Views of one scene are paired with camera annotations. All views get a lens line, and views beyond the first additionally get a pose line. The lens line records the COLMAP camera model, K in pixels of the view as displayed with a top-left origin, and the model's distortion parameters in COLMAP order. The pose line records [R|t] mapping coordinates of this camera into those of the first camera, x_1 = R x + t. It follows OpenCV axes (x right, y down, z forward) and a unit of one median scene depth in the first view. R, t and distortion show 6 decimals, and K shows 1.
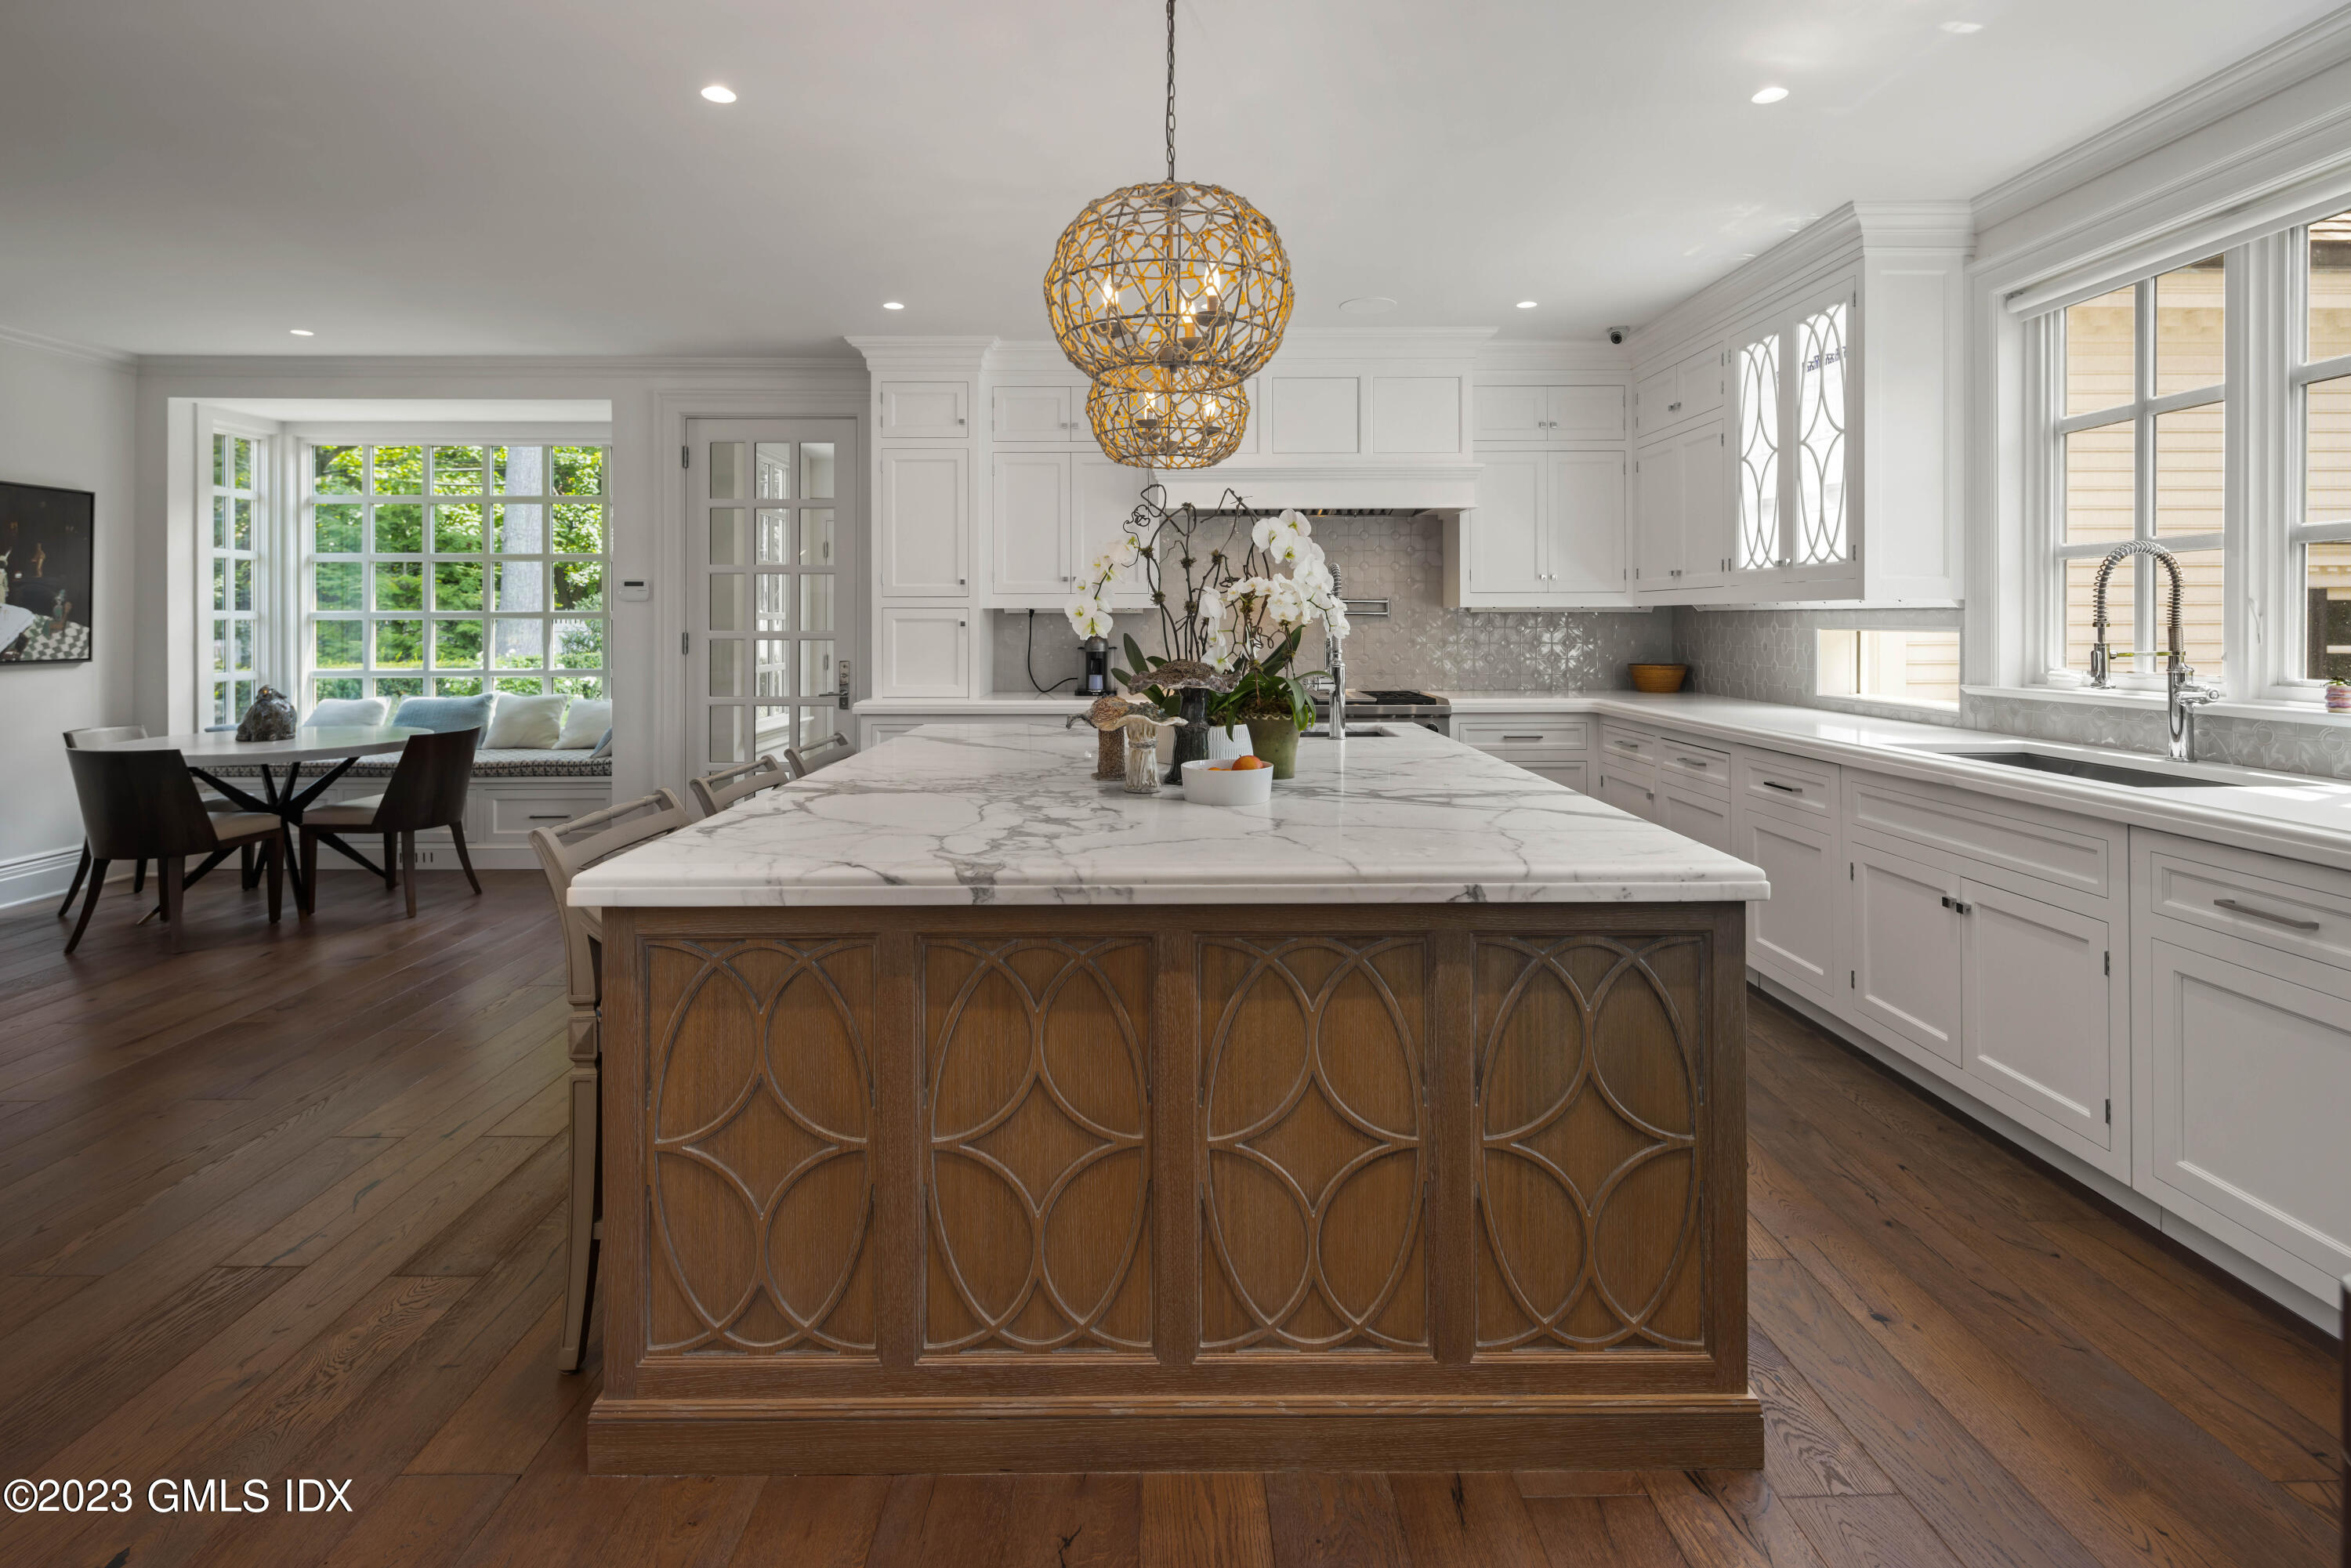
lens RADIAL K [[1143.7, 0, 1163.8], [0, 1143.7, 625.4], [0, 0, 1]] dist [0.003648, -0.003022]
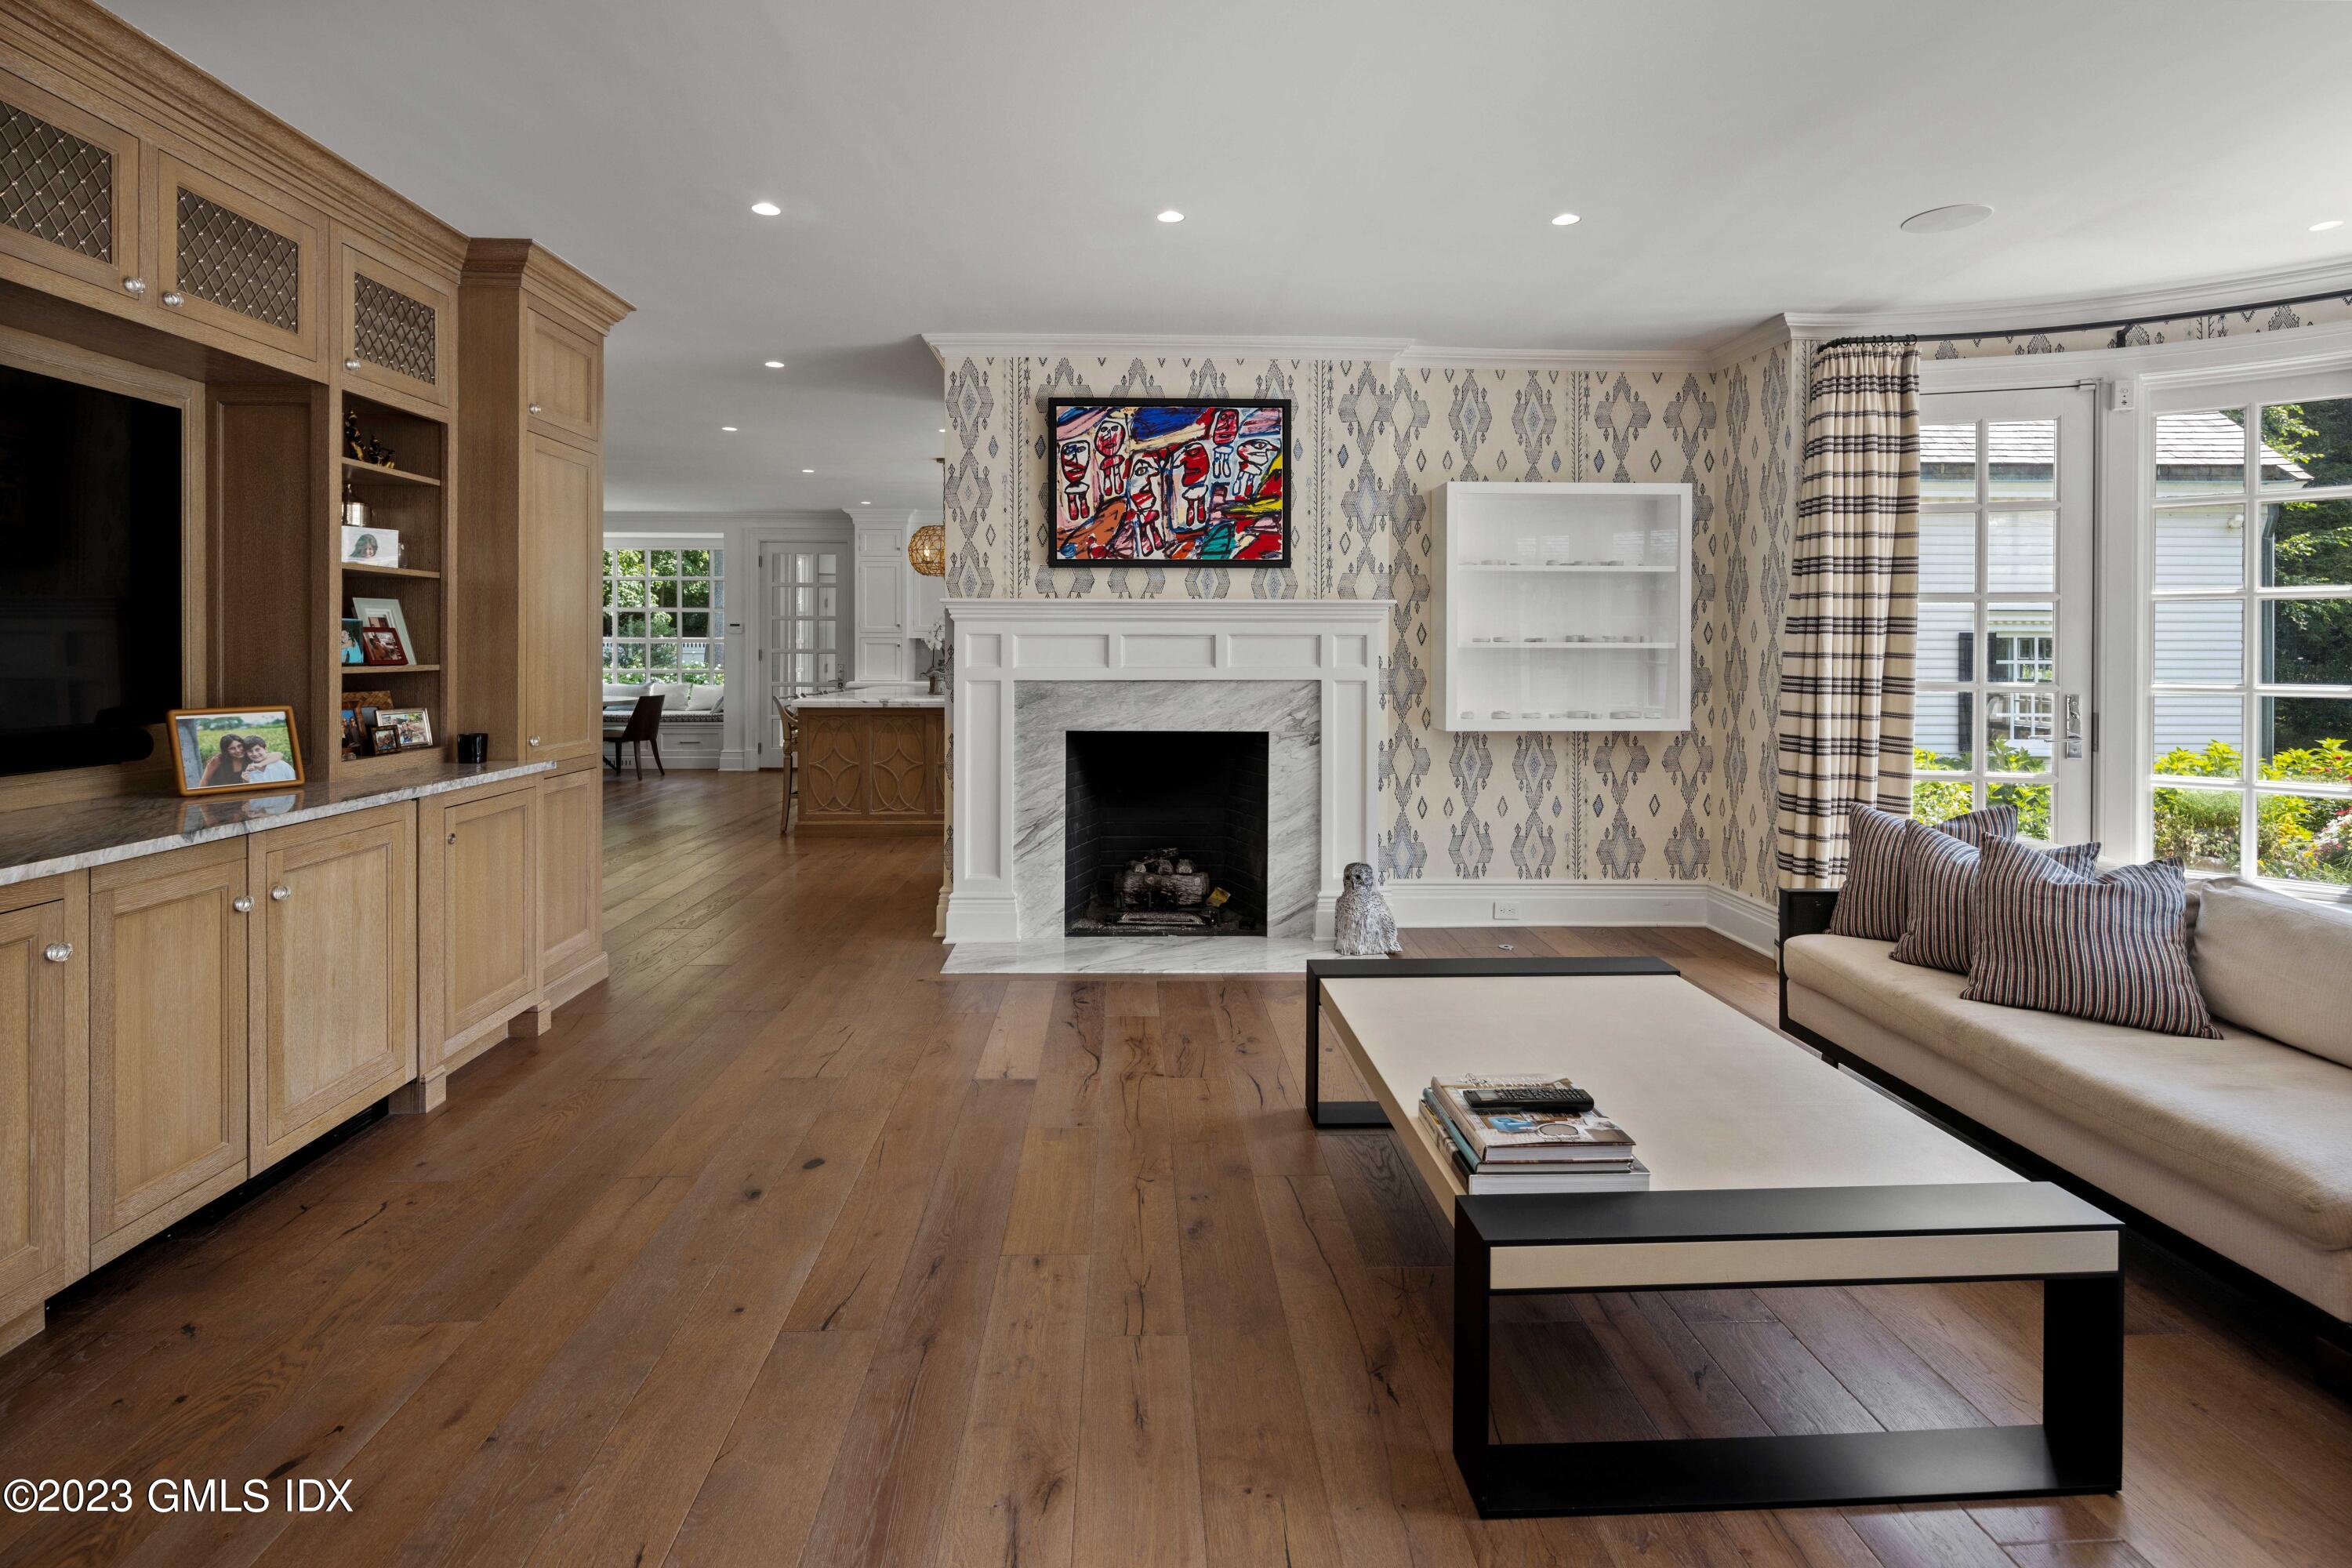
lens RADIAL K [[1144.2, 0, 1170.7], [0, 1144.2, 658.2], [0, 0, 1]] dist [0.003648, -0.003022]
pose [[0.999521, 0.005368, 0.030485, 0.262047], [-0.005537, 0.999970, 0.005476, 0.007878], [-0.030454, -0.005643, 0.999520, -1.119529]]
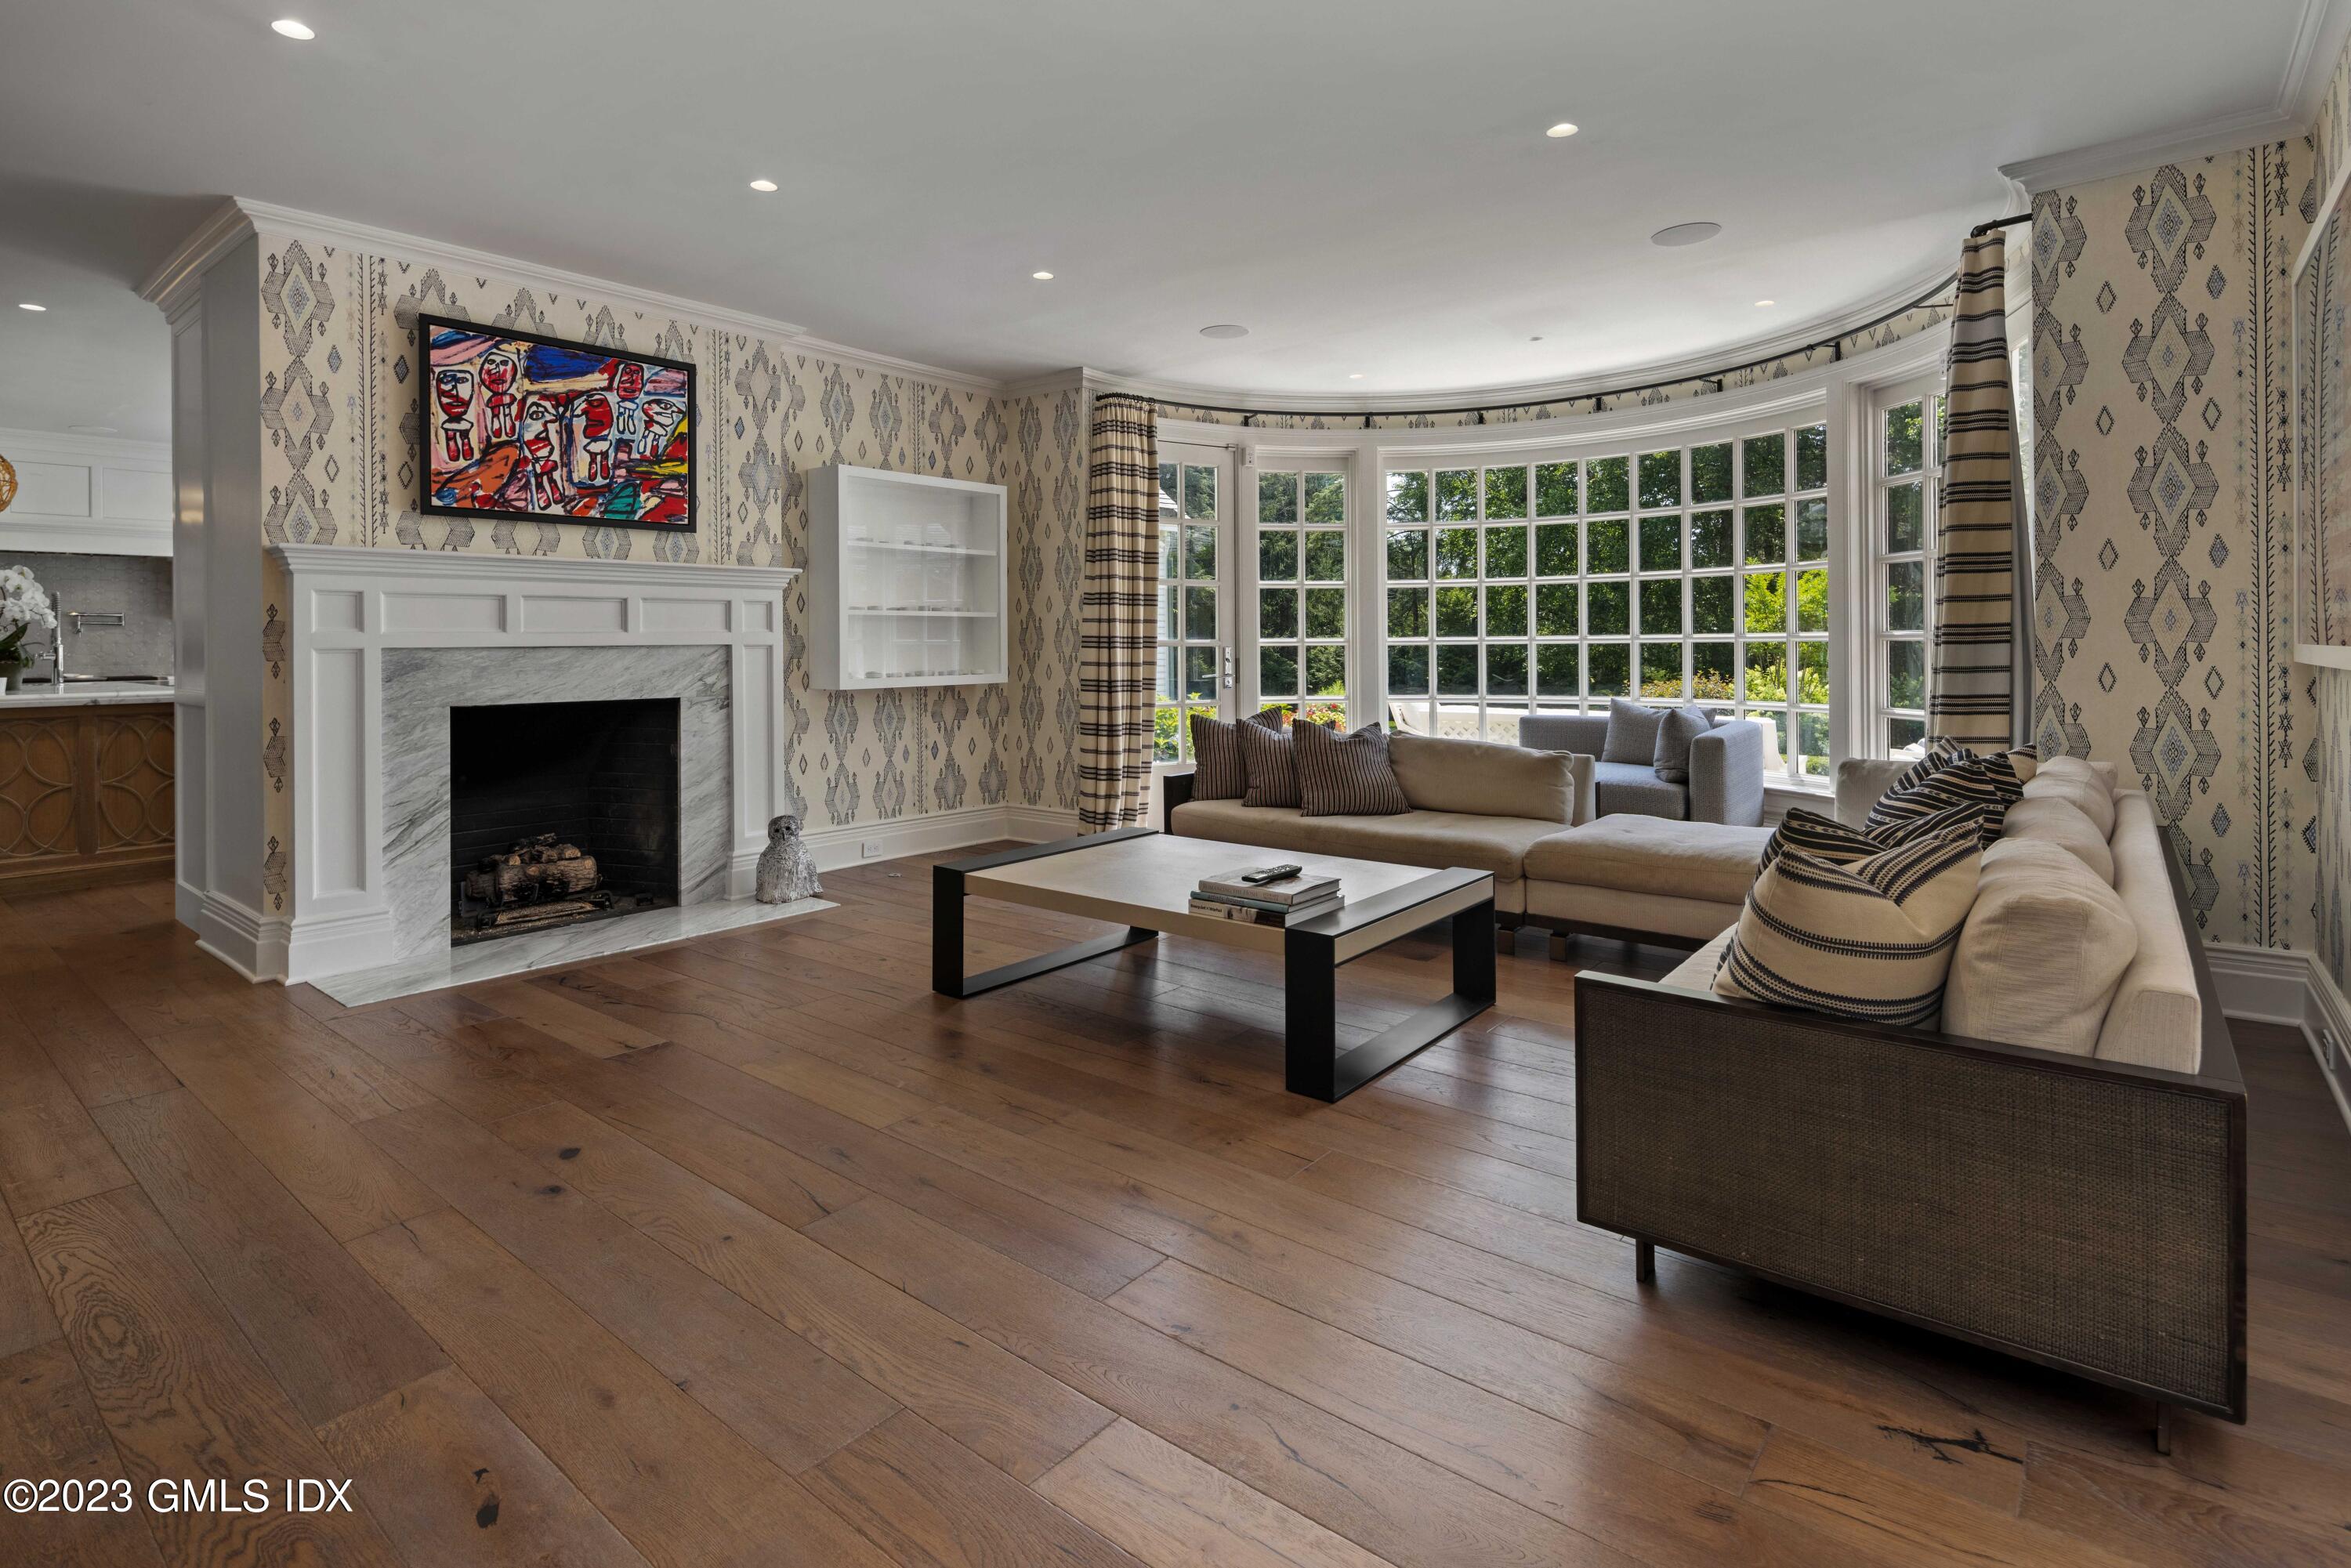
lens RADIAL K [[1143.7, 0, 1191.6], [0, 1143.7, 652.7], [0, 0, 1]] dist [0.003648, -0.003022]
pose [[0.635394, -0.009527, 0.772130, -0.079405], [0.008845, 0.999948, 0.005060, 0.035417], [-0.772138, 0.003615, 0.635445, -1.092919]]
